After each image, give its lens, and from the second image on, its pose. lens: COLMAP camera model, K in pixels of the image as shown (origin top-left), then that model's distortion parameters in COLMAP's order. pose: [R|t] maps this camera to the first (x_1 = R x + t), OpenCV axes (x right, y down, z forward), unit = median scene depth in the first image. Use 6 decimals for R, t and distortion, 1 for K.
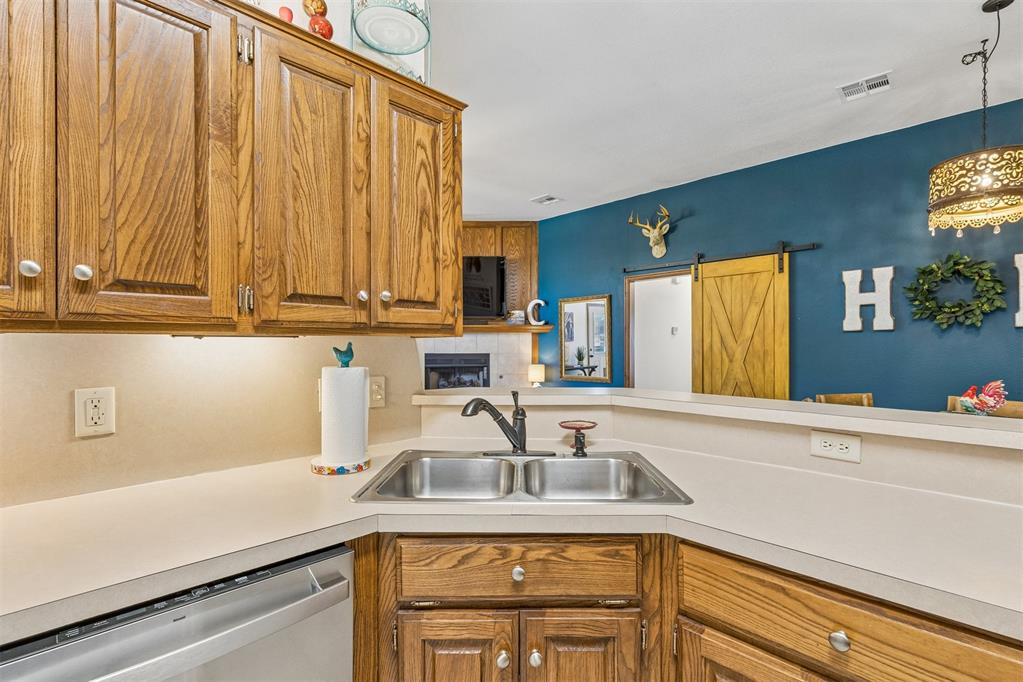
lens RADIAL K [[463.3, 0, 504.6], [0, 463.3, 343.1], [0, 0, 1]] dist [0.006252, 0.000058]
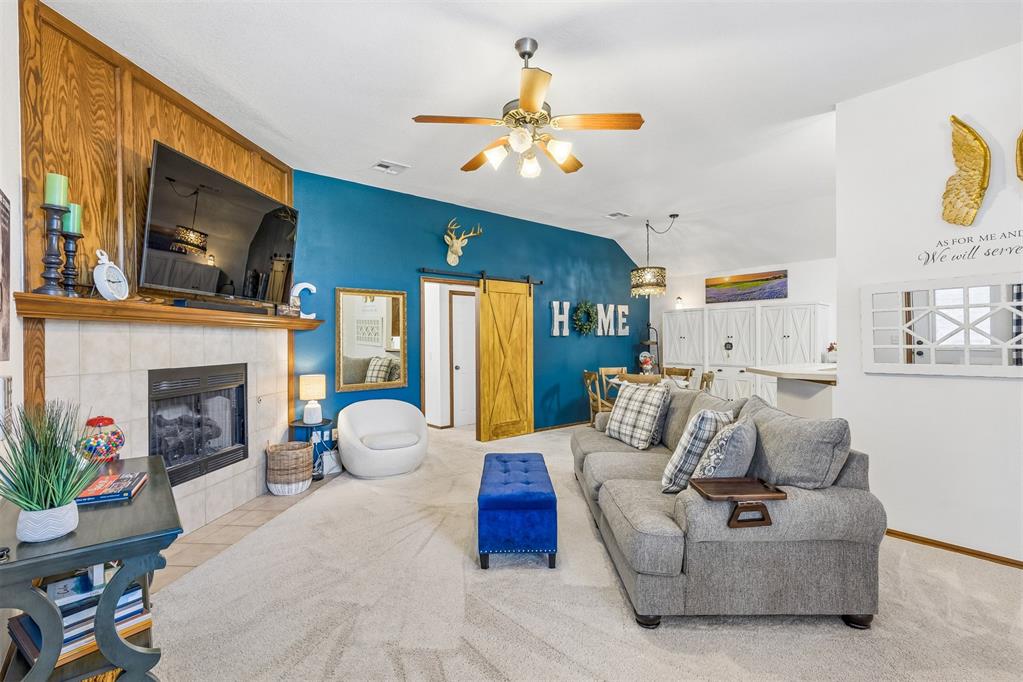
lens RADIAL K [[463.3, 0, 504.6], [0, 463.3, 343.1], [0, 0, 1]] dist [0.006252, 0.000058]
pose [[0.087154, -0.004036, 0.996187, -1.089269], [0.002012, 0.999990, 0.003876, -0.008726], [-0.996193, 0.001667, 0.087162, 1.151293]]
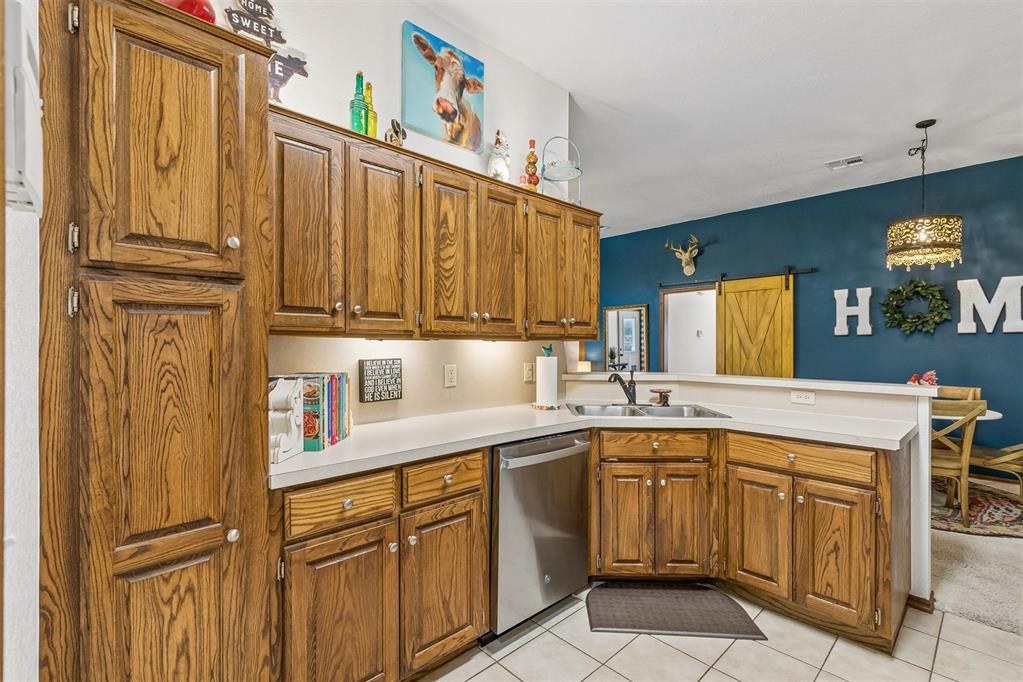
lens RADIAL K [[463.3, 0, 504.6], [0, 463.3, 343.1], [0, 0, 1]] dist [0.006252, 0.000058]
pose [[0.999665, 0.003054, -0.025714, -0.190310], [-0.003042, 0.999995, 0.000500, -0.002209], [0.025716, -0.000422, 0.999669, -0.377760]]
